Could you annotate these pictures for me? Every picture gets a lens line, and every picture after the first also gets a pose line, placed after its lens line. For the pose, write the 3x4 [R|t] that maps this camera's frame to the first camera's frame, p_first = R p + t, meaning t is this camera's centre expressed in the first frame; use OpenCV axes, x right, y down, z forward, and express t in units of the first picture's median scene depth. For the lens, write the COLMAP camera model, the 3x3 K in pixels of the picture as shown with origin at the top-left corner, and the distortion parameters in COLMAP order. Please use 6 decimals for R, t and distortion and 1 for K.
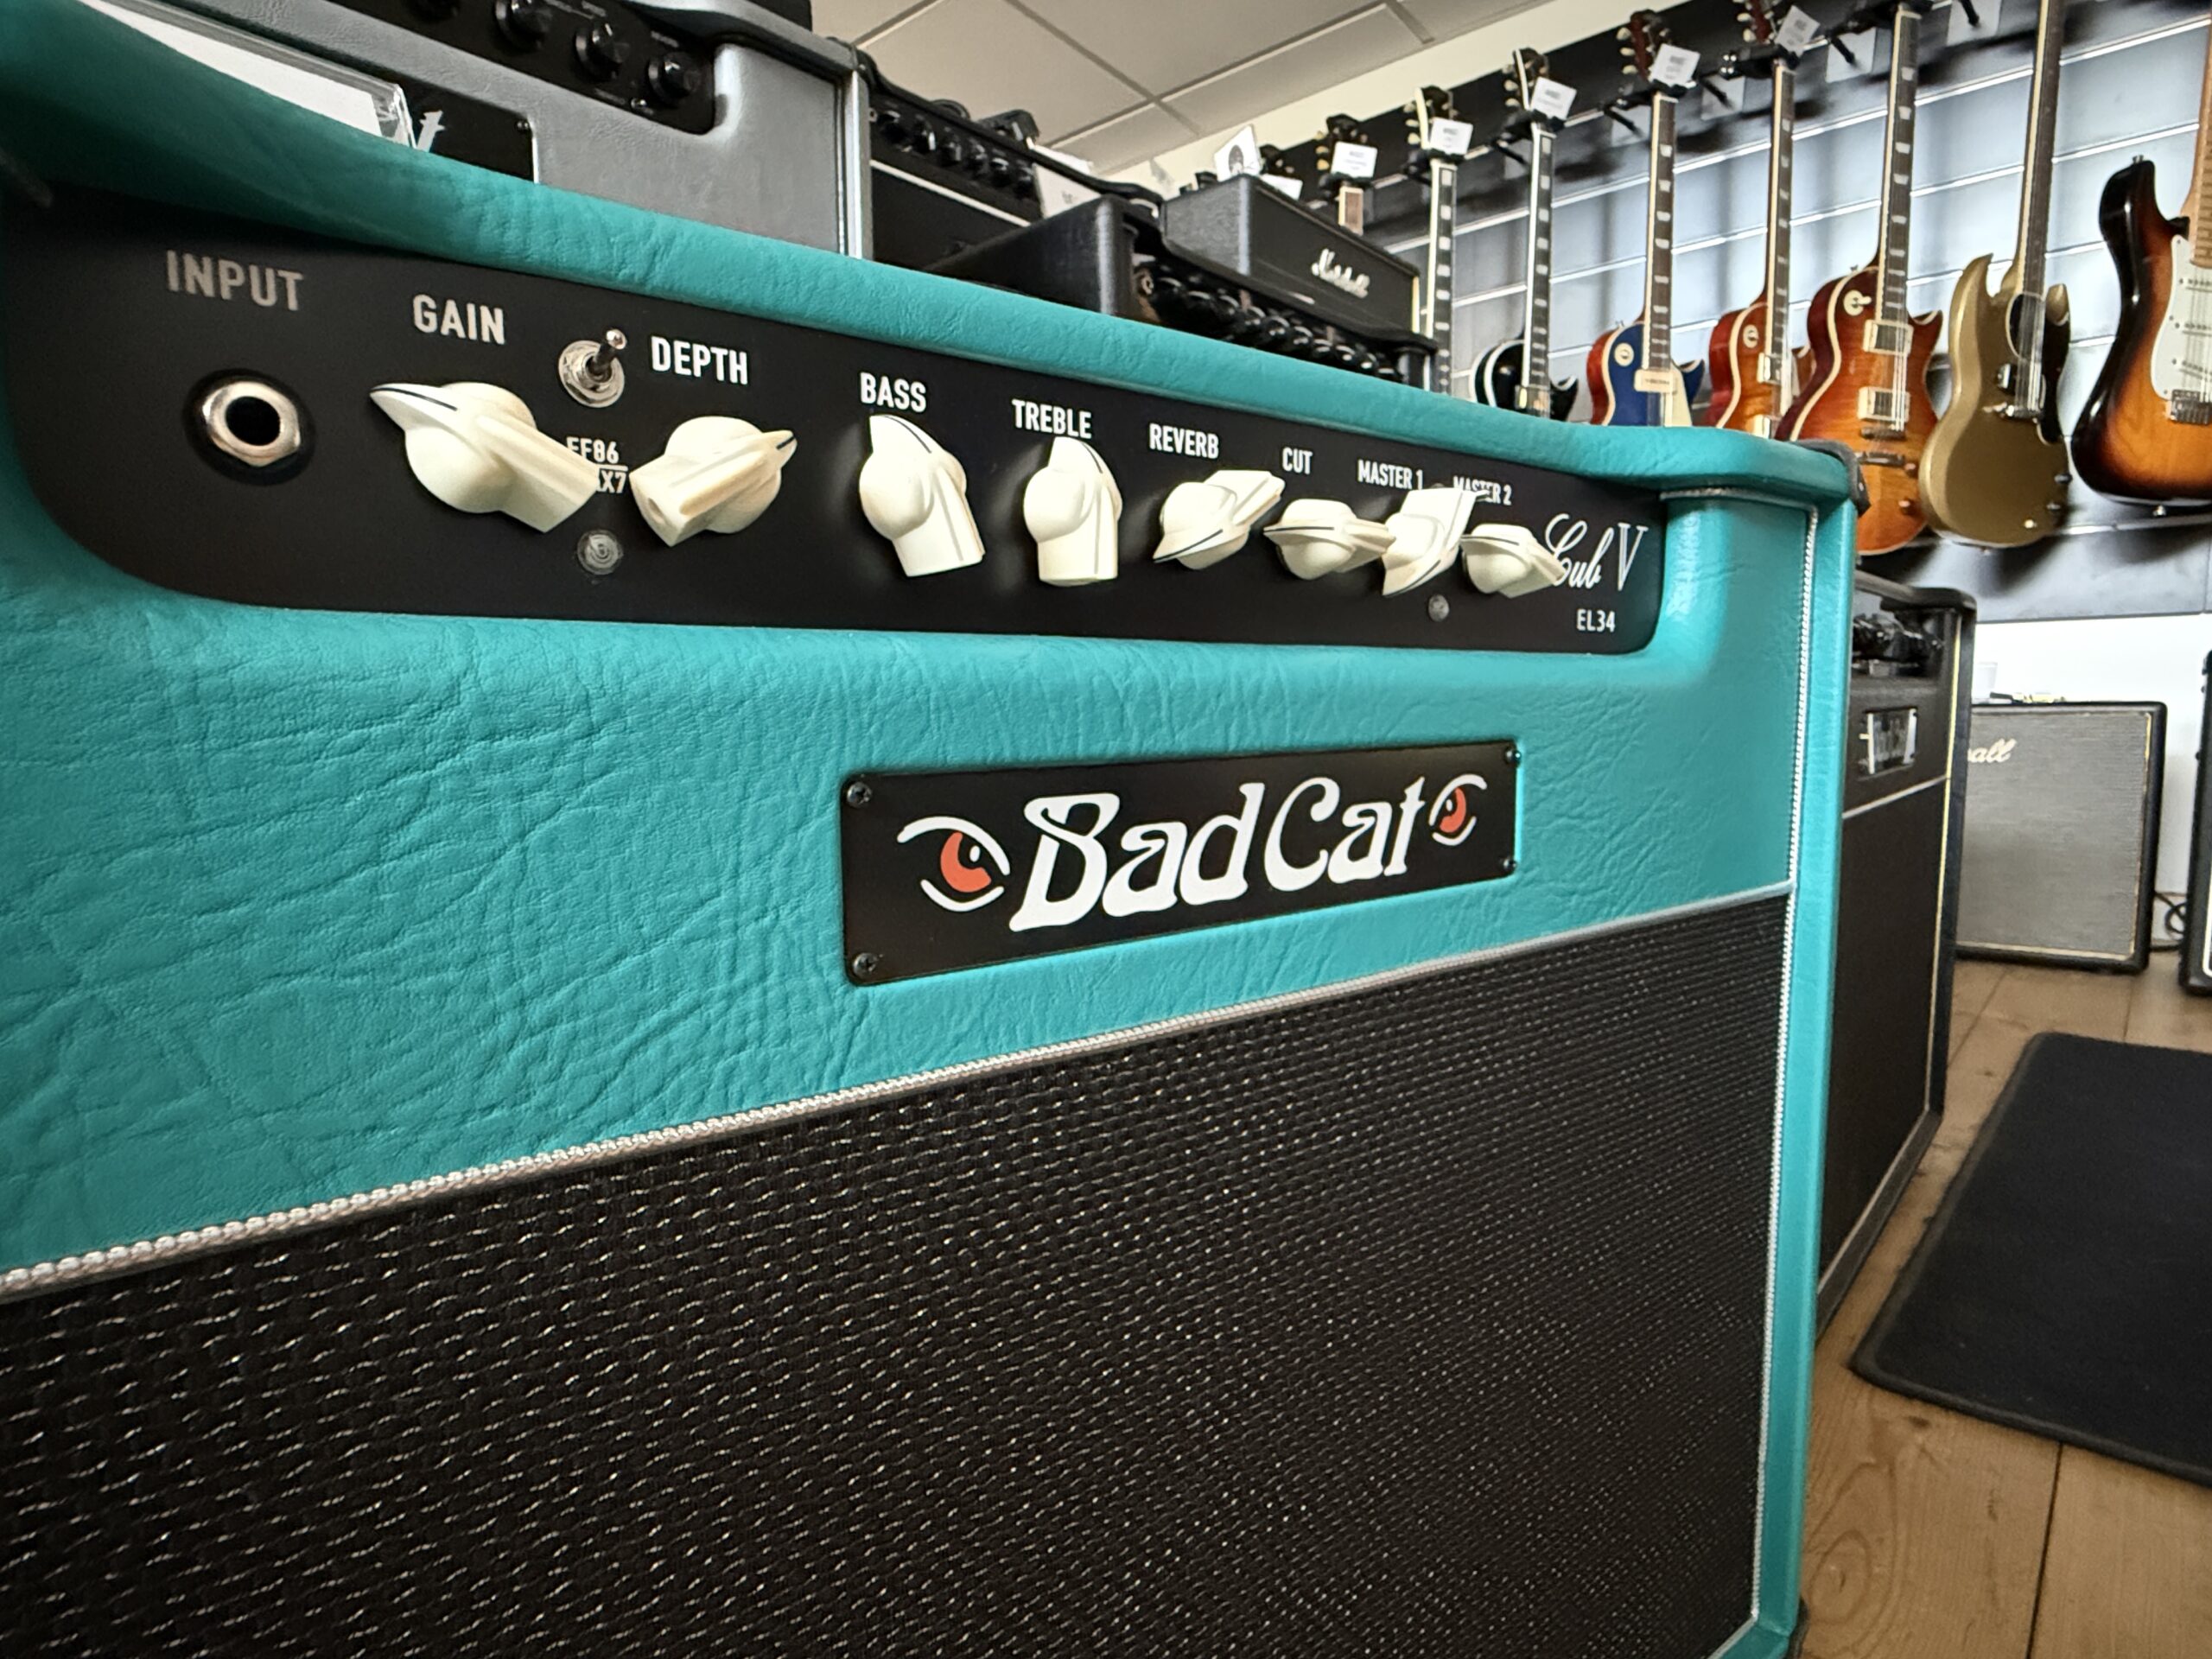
lens RADIAL K [[1223.2, 0, 1048.9], [0, 1223.2, 839.2], [0, 0, 1]] dist [-0.003085, -0.000308]
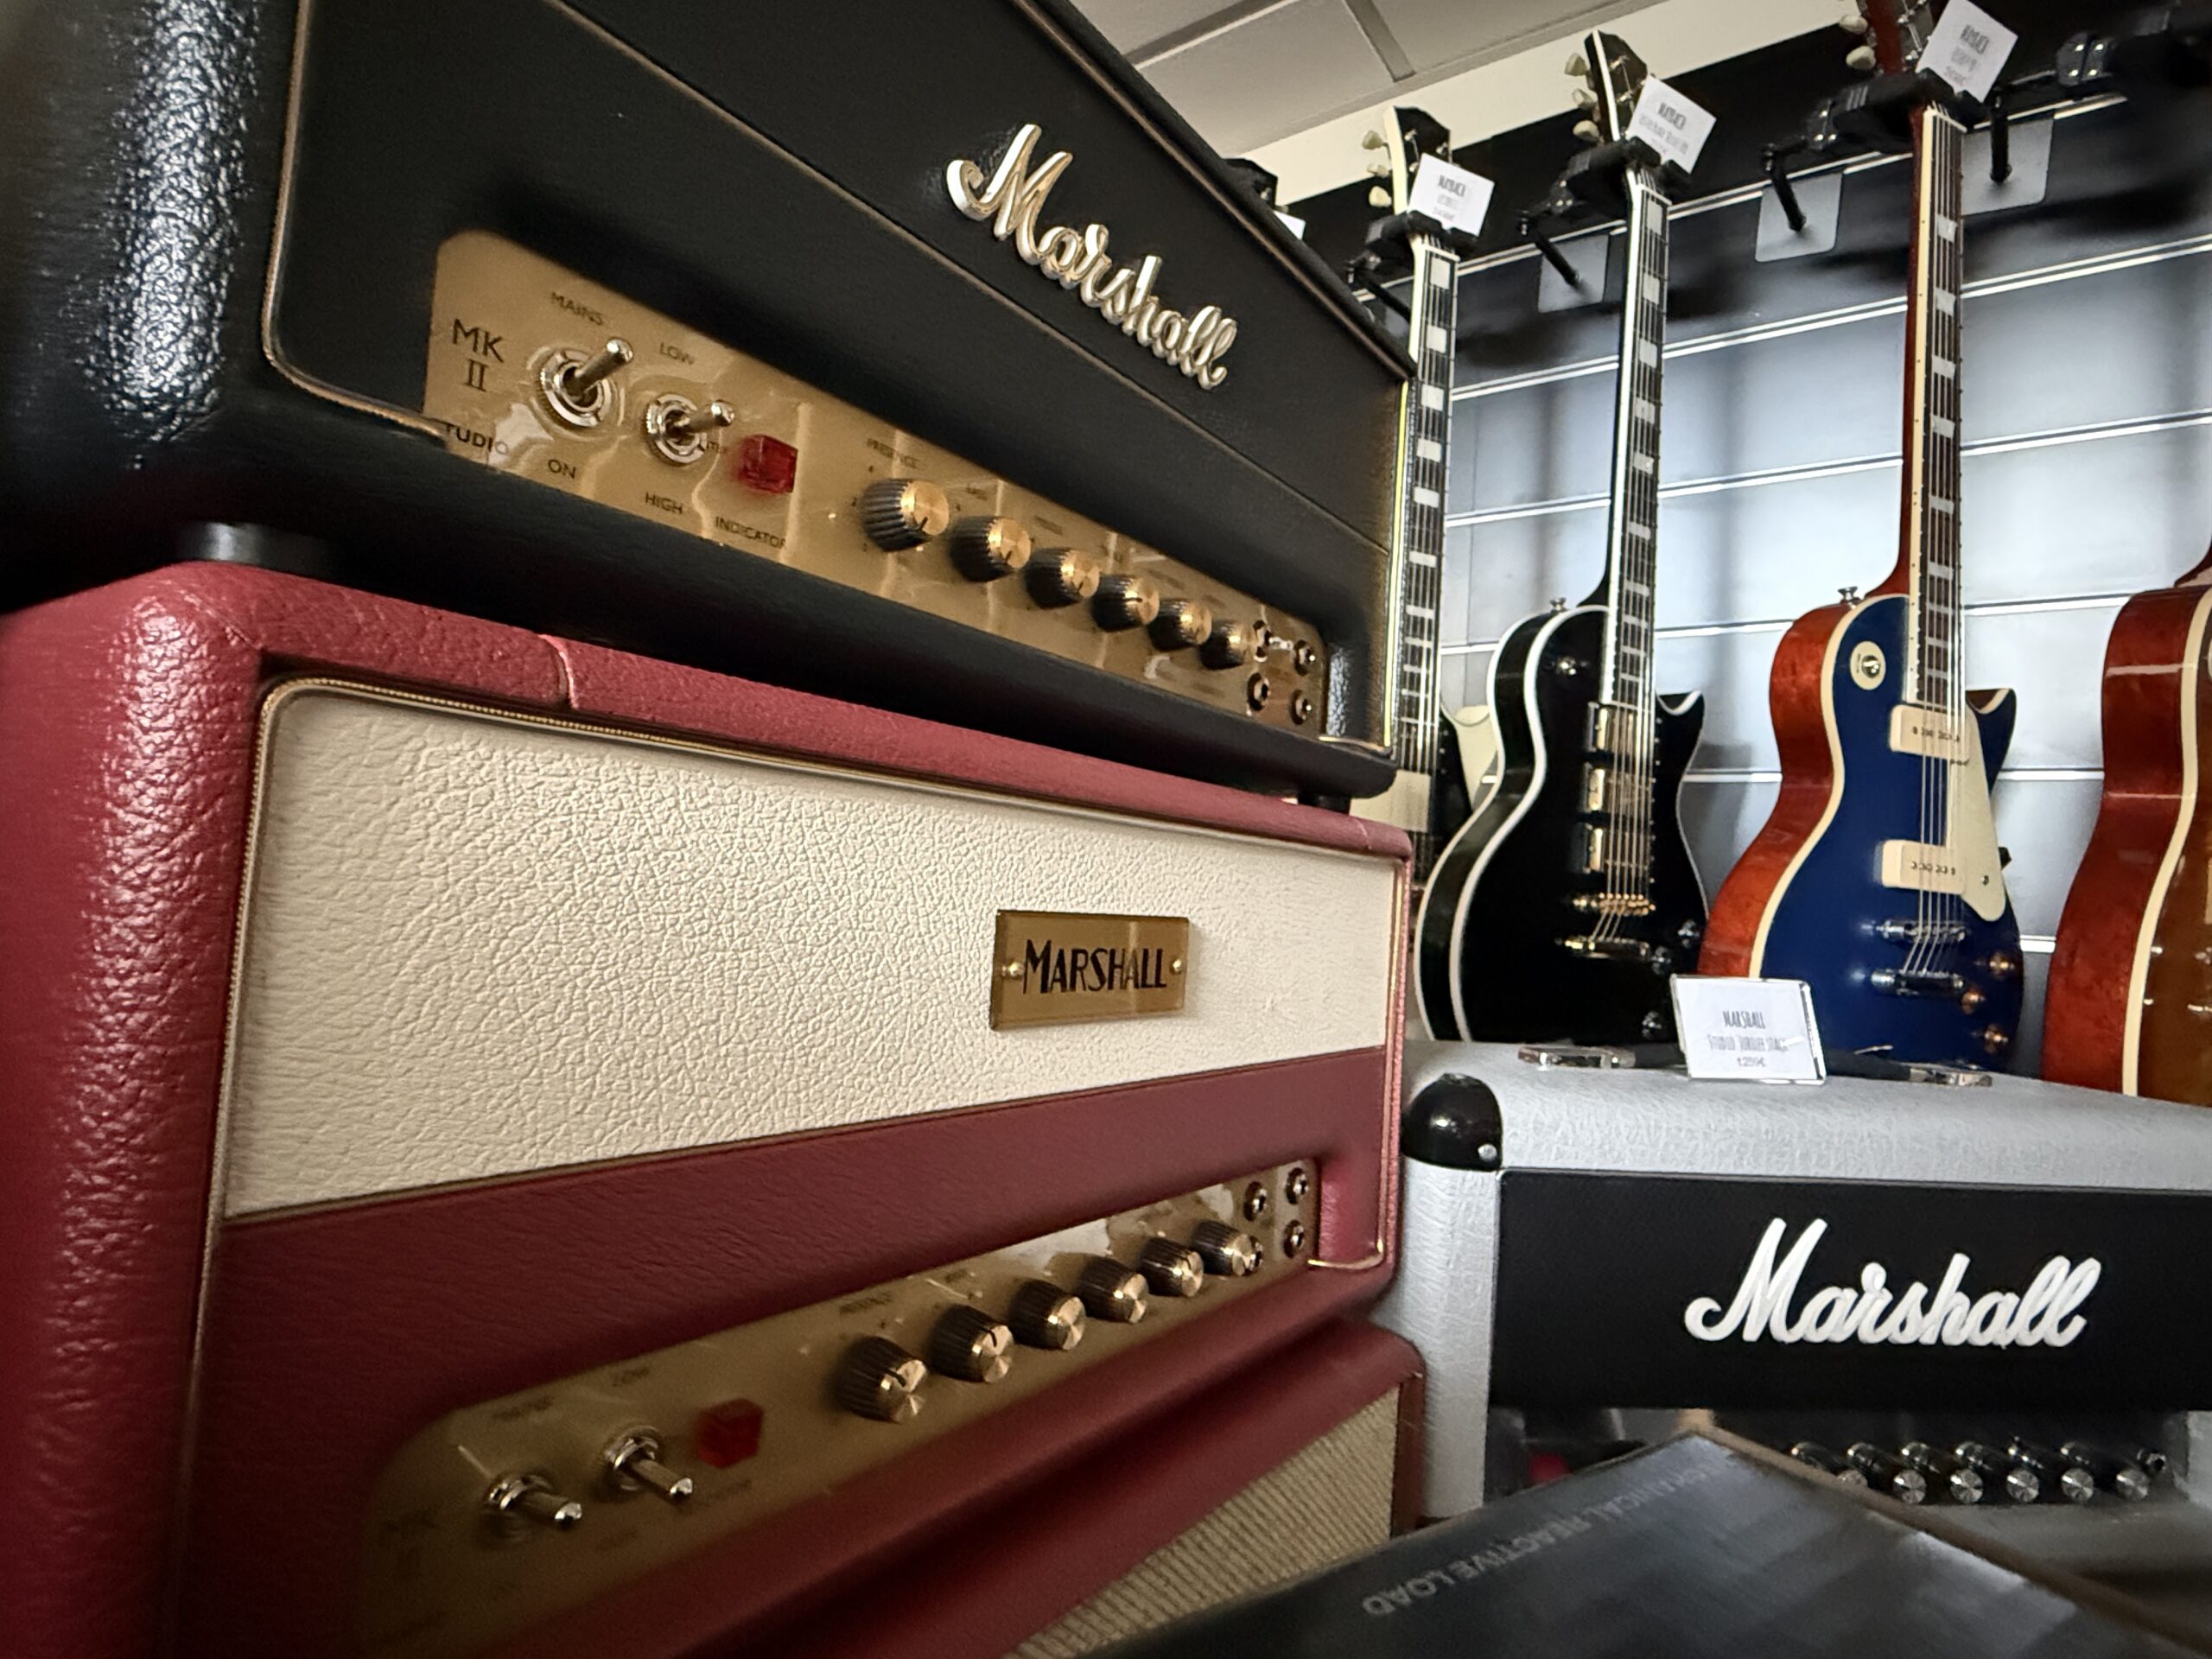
lens RADIAL K [[1223.2, 0, 1092.8], [0, 1223.2, 827.5], [0, 0, 1]] dist [-0.003085, -0.000308]
pose [[0.992035, 0.086536, 0.091532, 1.247603], [-0.070222, 0.983204, -0.168461, -1.781593], [-0.104572, 0.160691, 0.981449, 4.411421]]
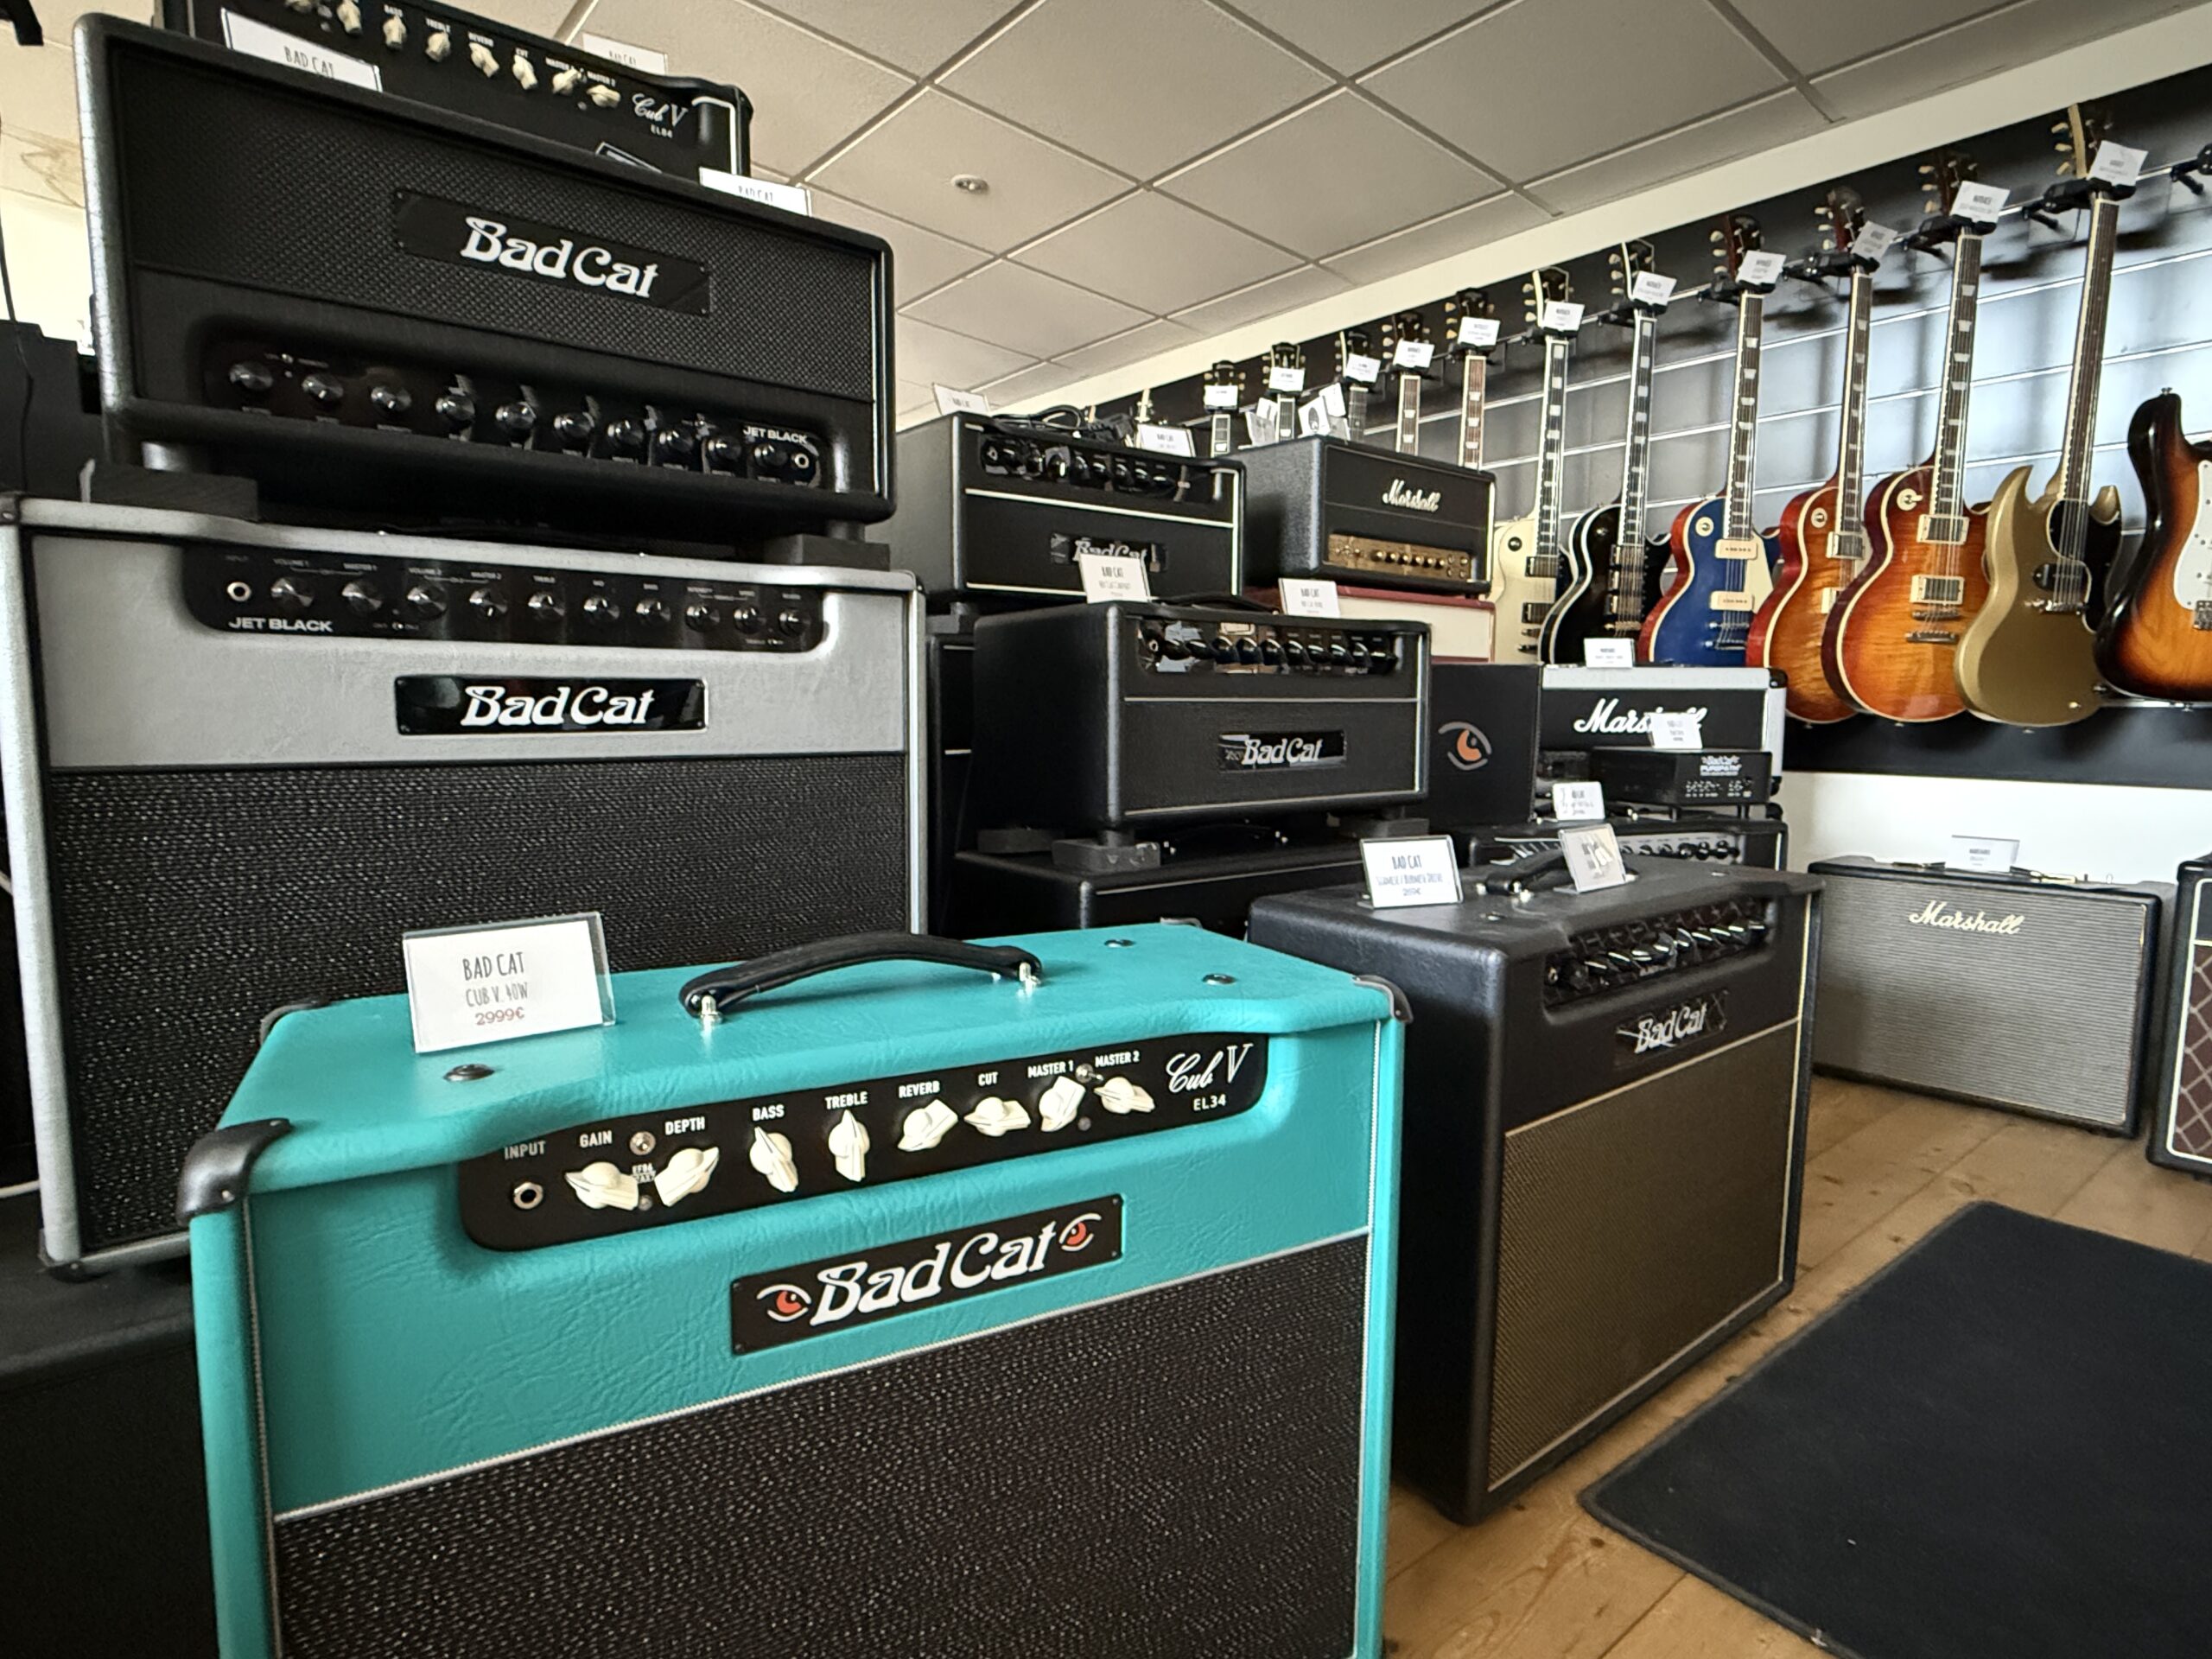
lens RADIAL K [[1177.6, 0, 1098.0], [0, 1177.6, 832.4], [0, 0, 1]] dist [-0.001272, 0.000999]
pose [[0.988200, 0.037372, -0.148541, 0.667431], [-0.036692, 0.999300, 0.007317, -0.744850], [0.148711, -0.001780, 0.988879, -0.977453]]
